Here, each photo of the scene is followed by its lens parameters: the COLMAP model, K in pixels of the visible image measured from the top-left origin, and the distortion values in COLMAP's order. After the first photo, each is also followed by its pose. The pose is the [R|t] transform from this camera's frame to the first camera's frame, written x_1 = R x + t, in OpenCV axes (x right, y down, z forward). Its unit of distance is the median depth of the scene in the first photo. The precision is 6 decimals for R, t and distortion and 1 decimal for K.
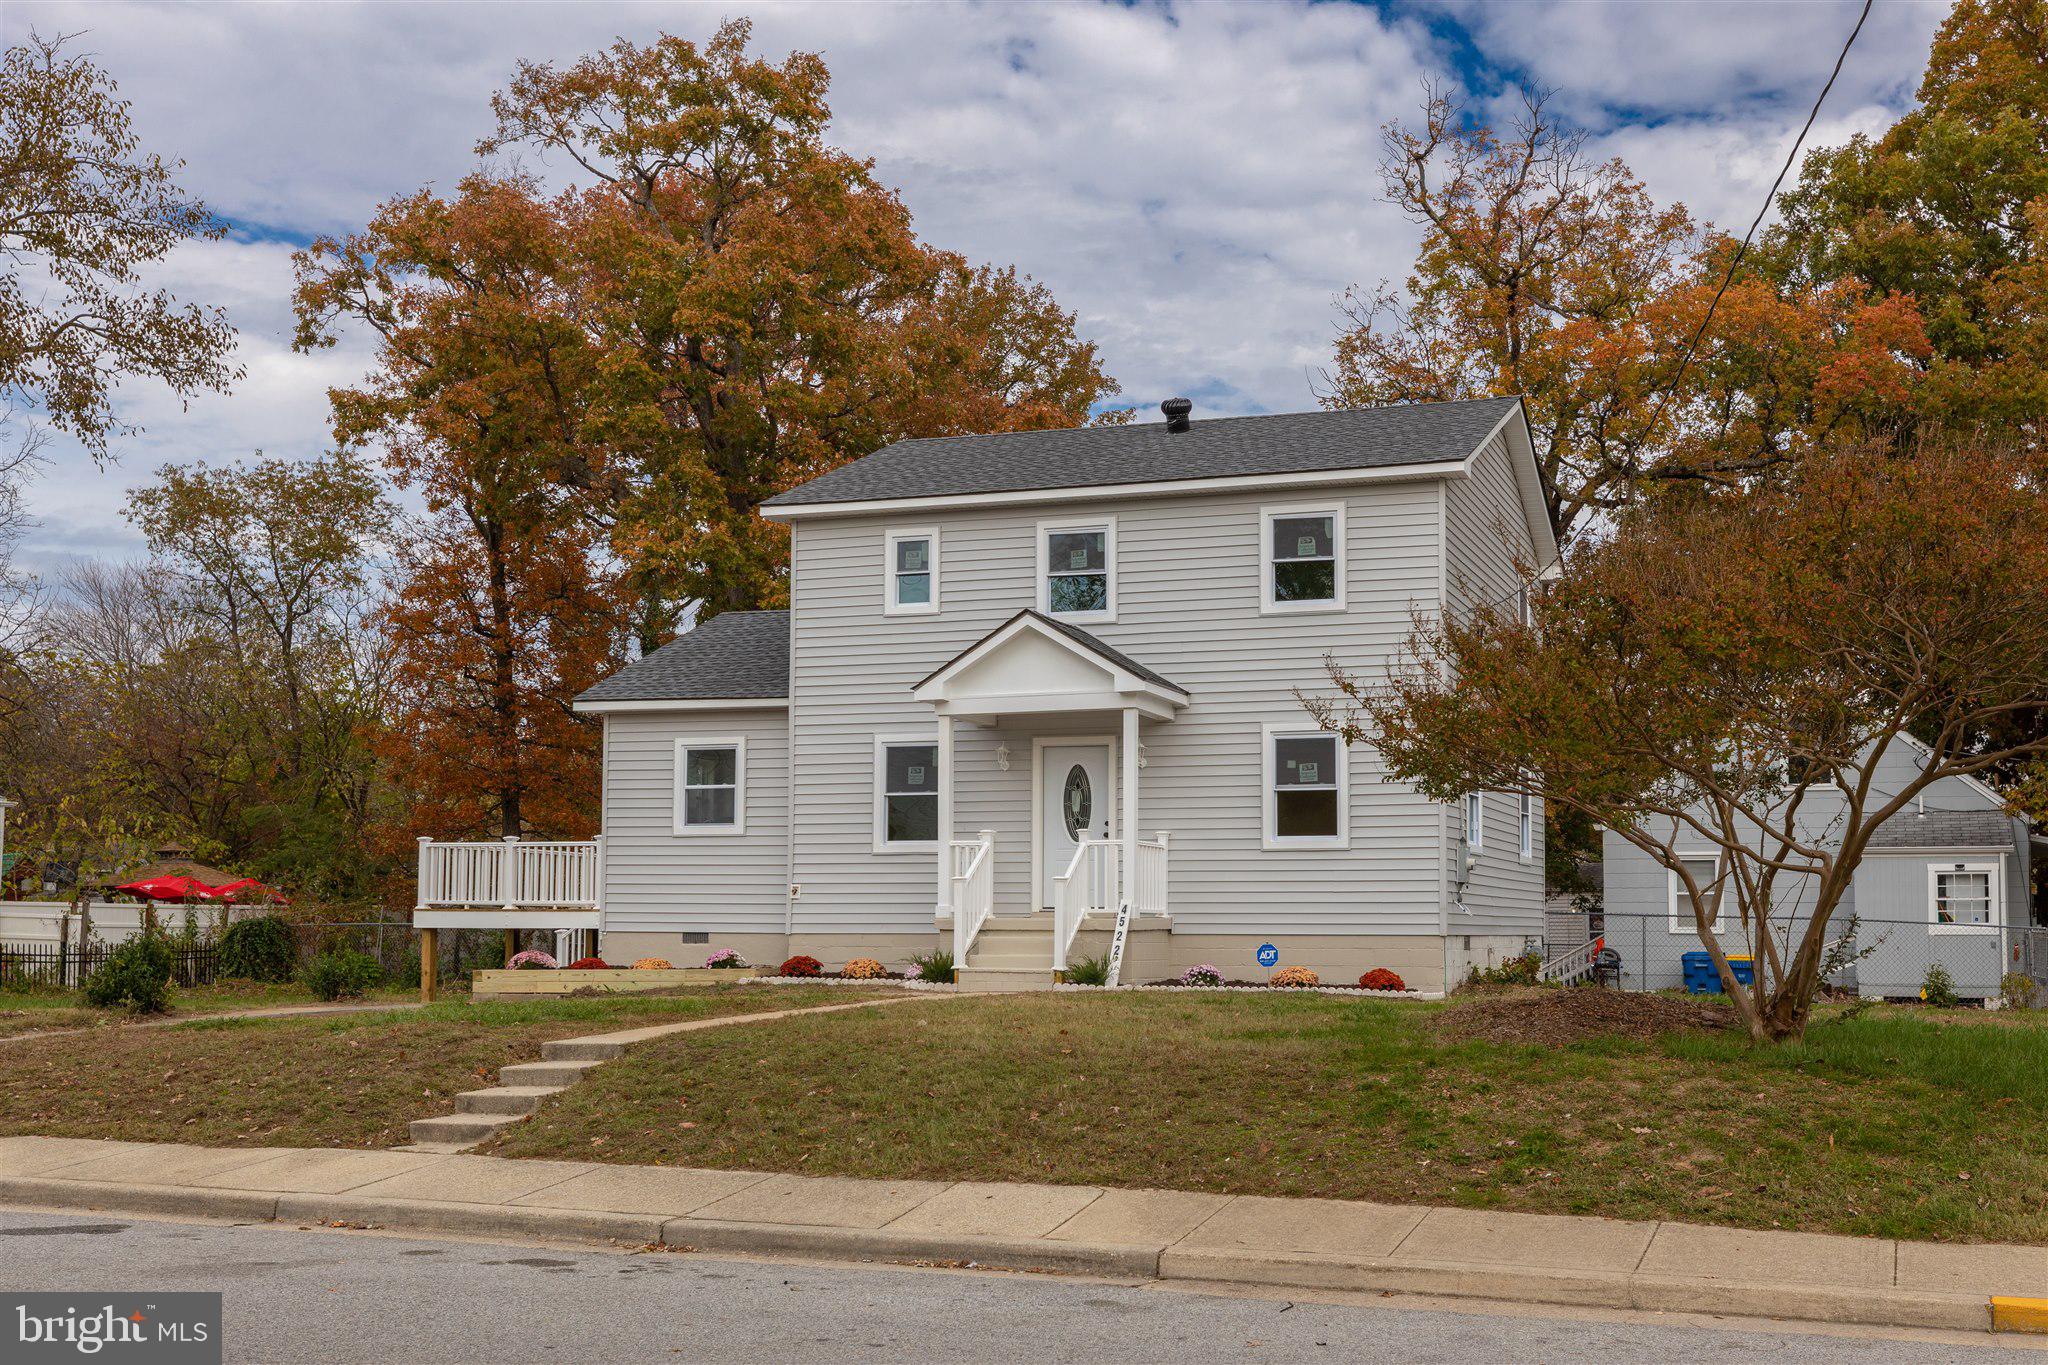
lens RADIAL K [[2065.4, 0, 1196.9], [0, 2065.4, 874.1], [0, 0, 1]] dist [0.003968, 0.005614]
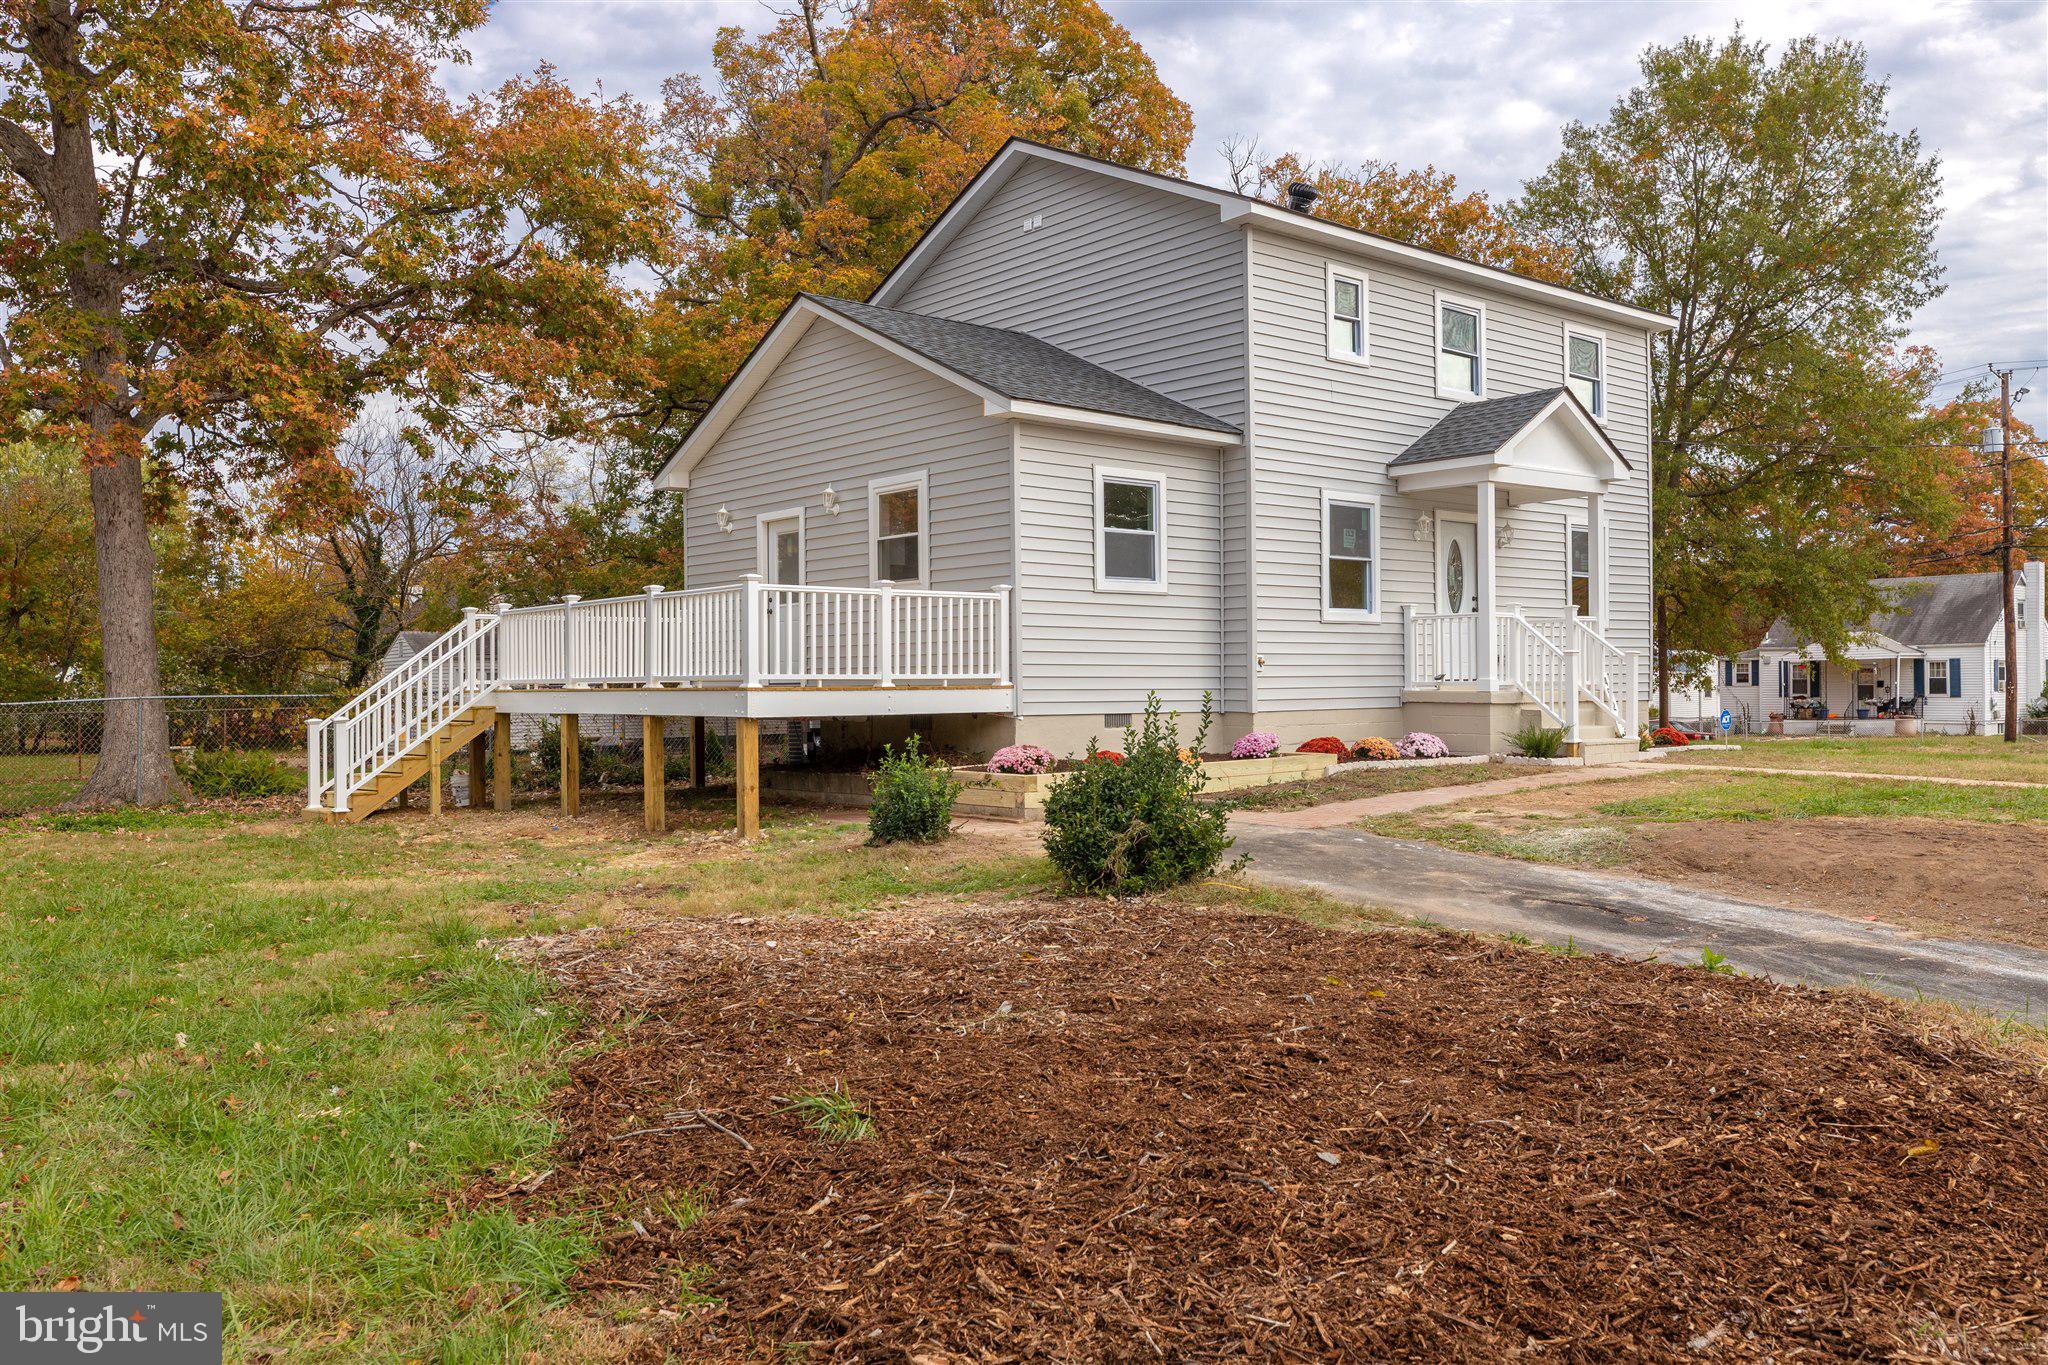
lens RADIAL K [[1593.5, 0, 1023.4], [0, 1593.5, 676.1], [0, 0, 1]] dist [0.004843, -0.004696]
pose [[0.534296, -0.004767, 0.845284, -0.820227], [-0.013414, 0.999810, 0.014117, 0.005933], [-0.845191, -0.018882, 0.534130, 0.742288]]
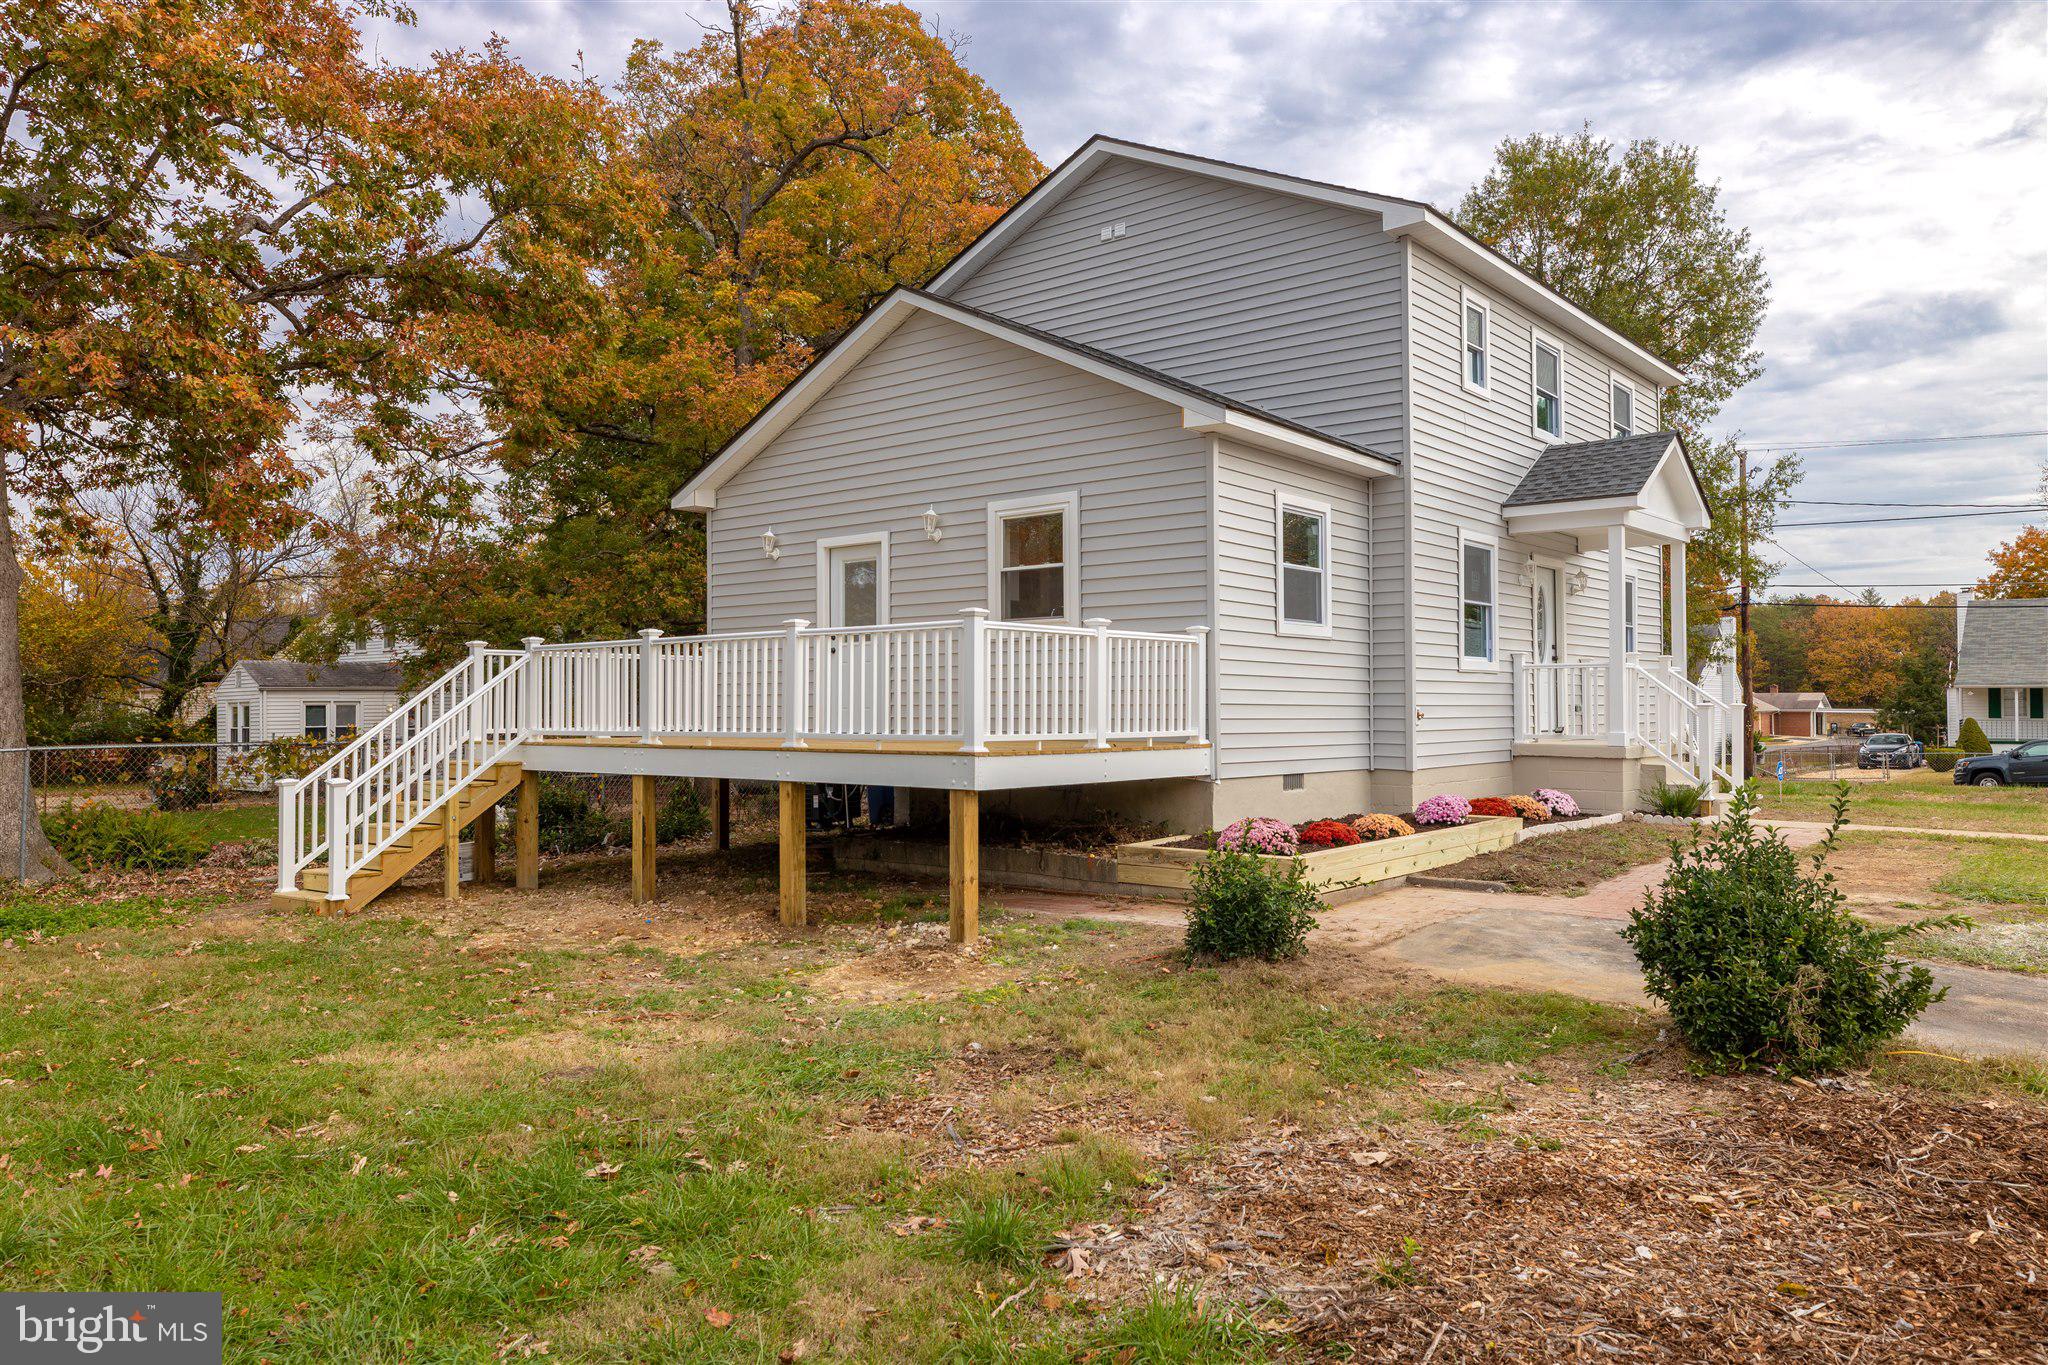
lens RADIAL K [[1418.4, 0, 1019.1], [0, 1418.4, 667.2], [0, 0, 1]] dist [0.005901, 0.001994]
pose [[0.372938, 0.022409, 0.927586, -0.760689], [-0.022668, 0.999630, -0.015036, 0.001537], [-0.927579, -0.015419, 0.373308, 0.956376]]
